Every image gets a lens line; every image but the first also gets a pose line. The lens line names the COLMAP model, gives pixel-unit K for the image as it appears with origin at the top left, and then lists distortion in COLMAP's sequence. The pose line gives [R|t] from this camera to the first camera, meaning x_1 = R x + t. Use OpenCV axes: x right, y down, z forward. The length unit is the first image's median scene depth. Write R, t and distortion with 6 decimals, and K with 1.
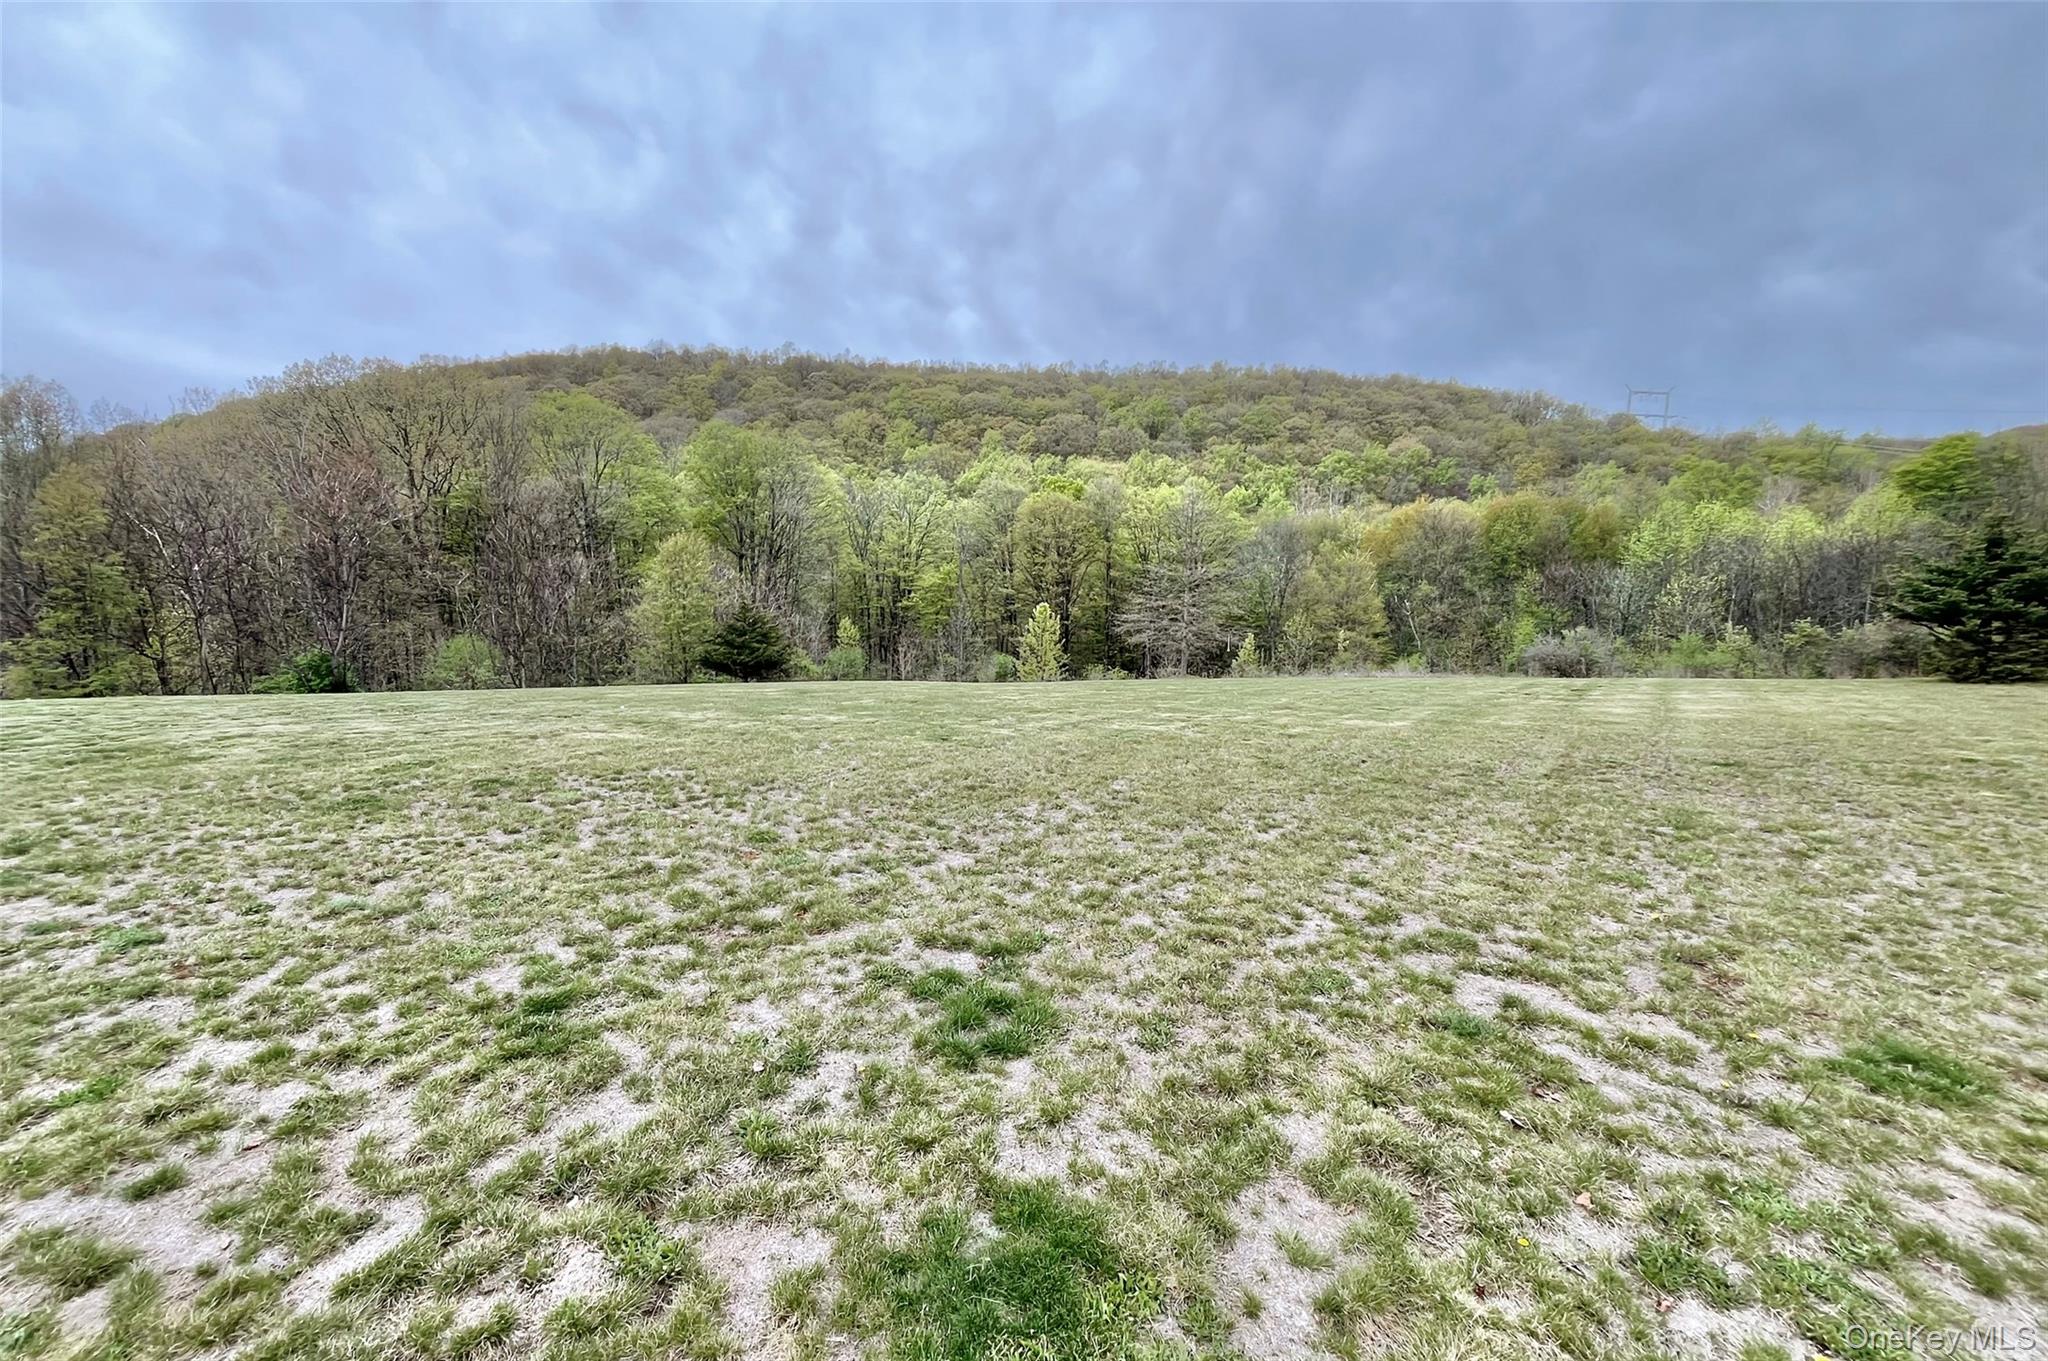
lens RADIAL K [[835.7, 0, 1016.1], [0, 835.7, 698.5], [0, 0, 1]] dist [-0.010089, 0.000320]
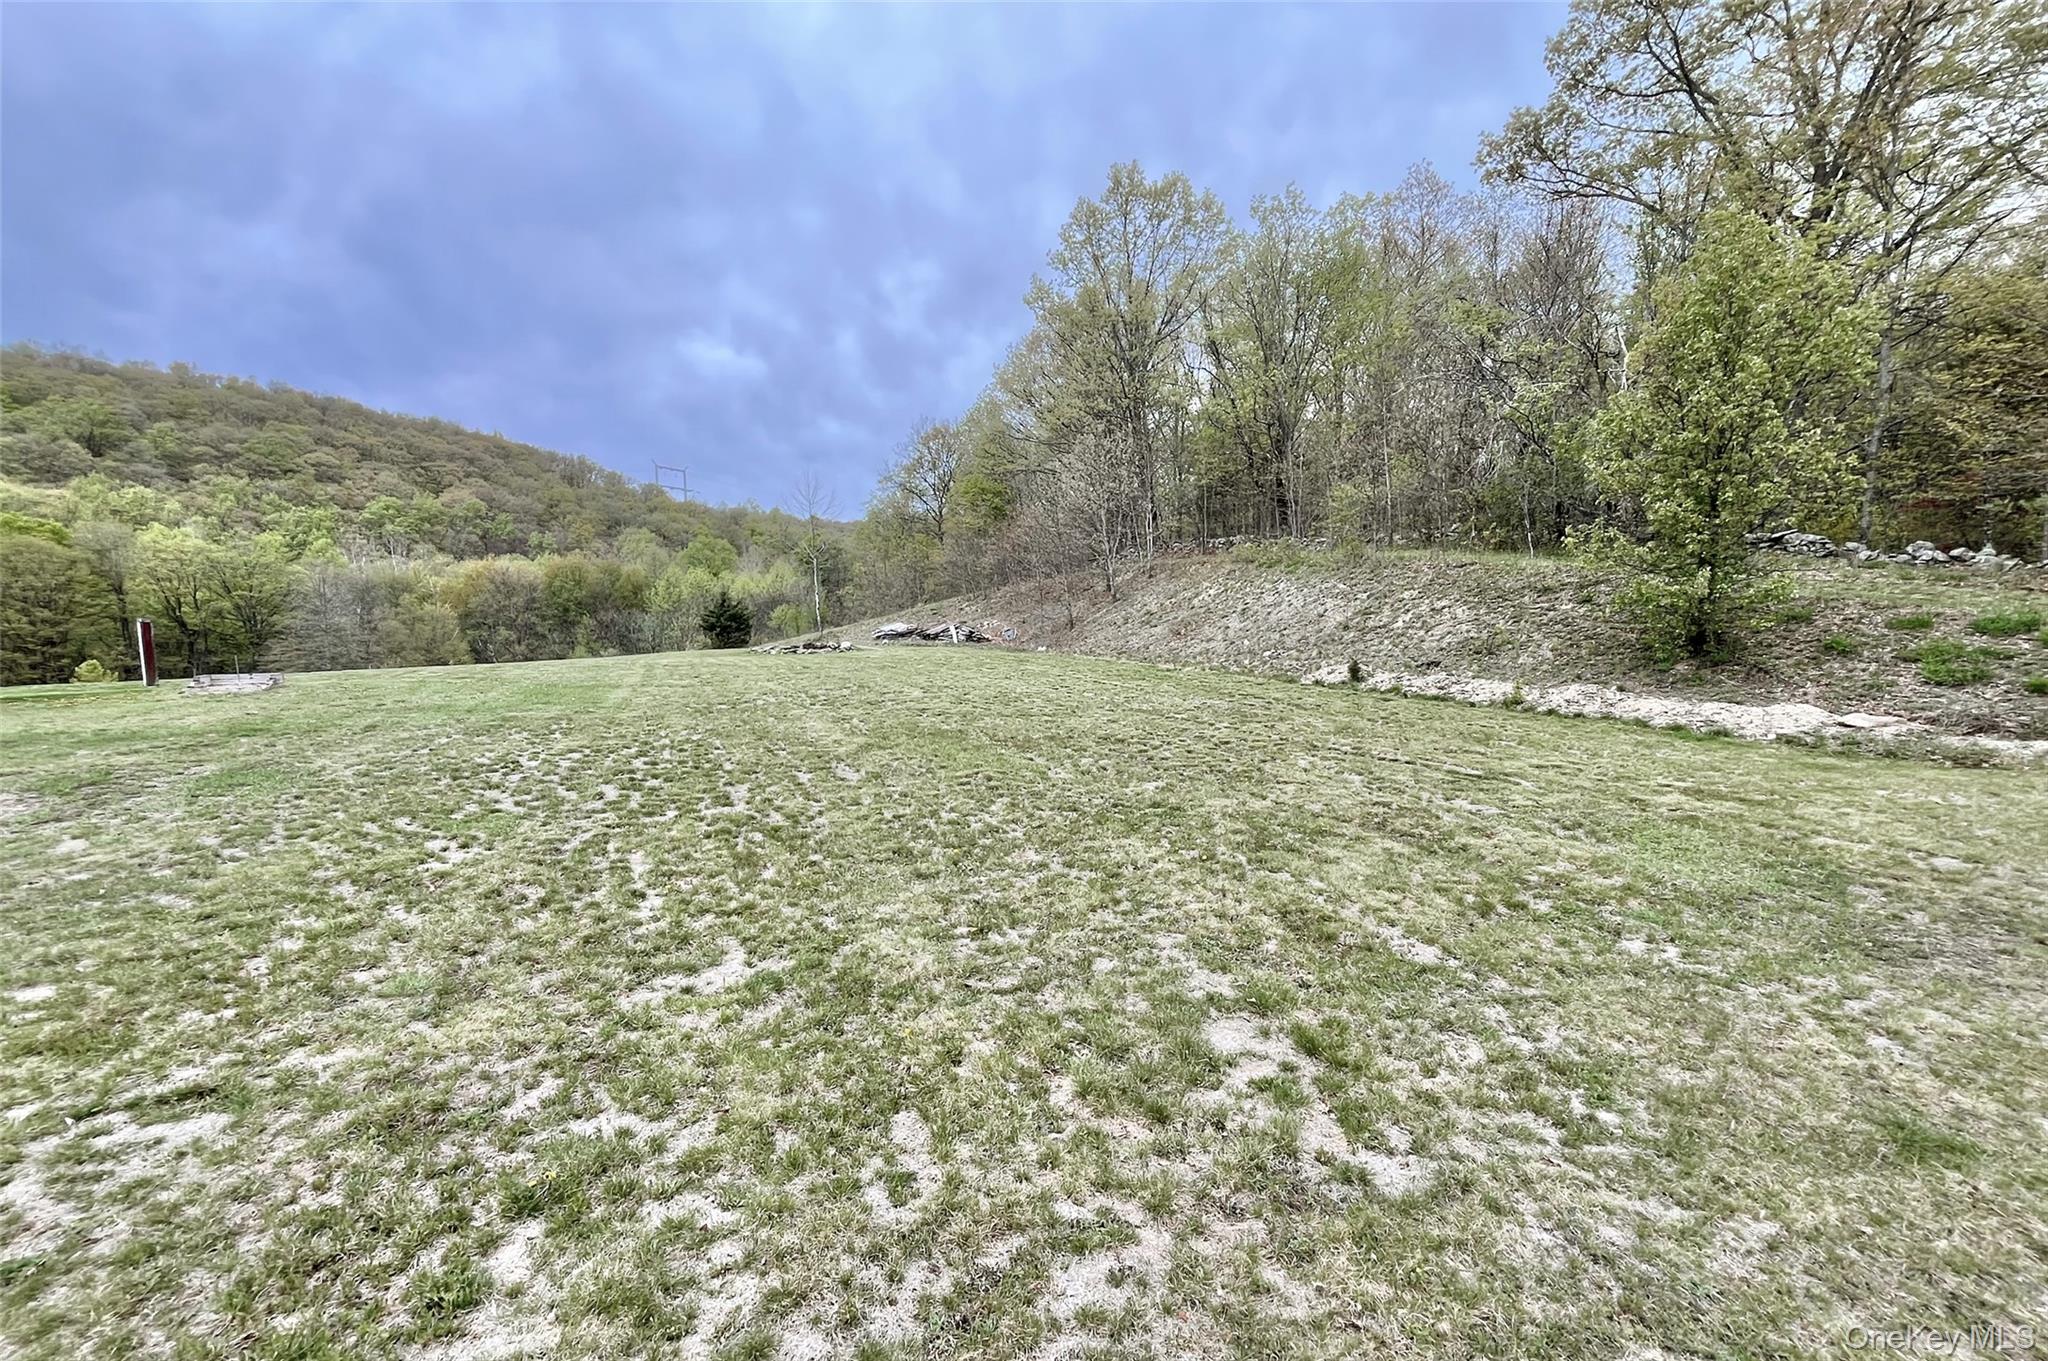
lens RADIAL K [[835.7, 0, 1020.8], [0, 835.7, 693.2], [0, 0, 1]] dist [-0.010089, 0.000320]
pose [[0.529659, -0.095307, 0.842839, -0.052744], [0.147701, 0.988850, 0.018999, 0.015923], [-0.835252, 0.114425, 0.537830, -0.101247]]
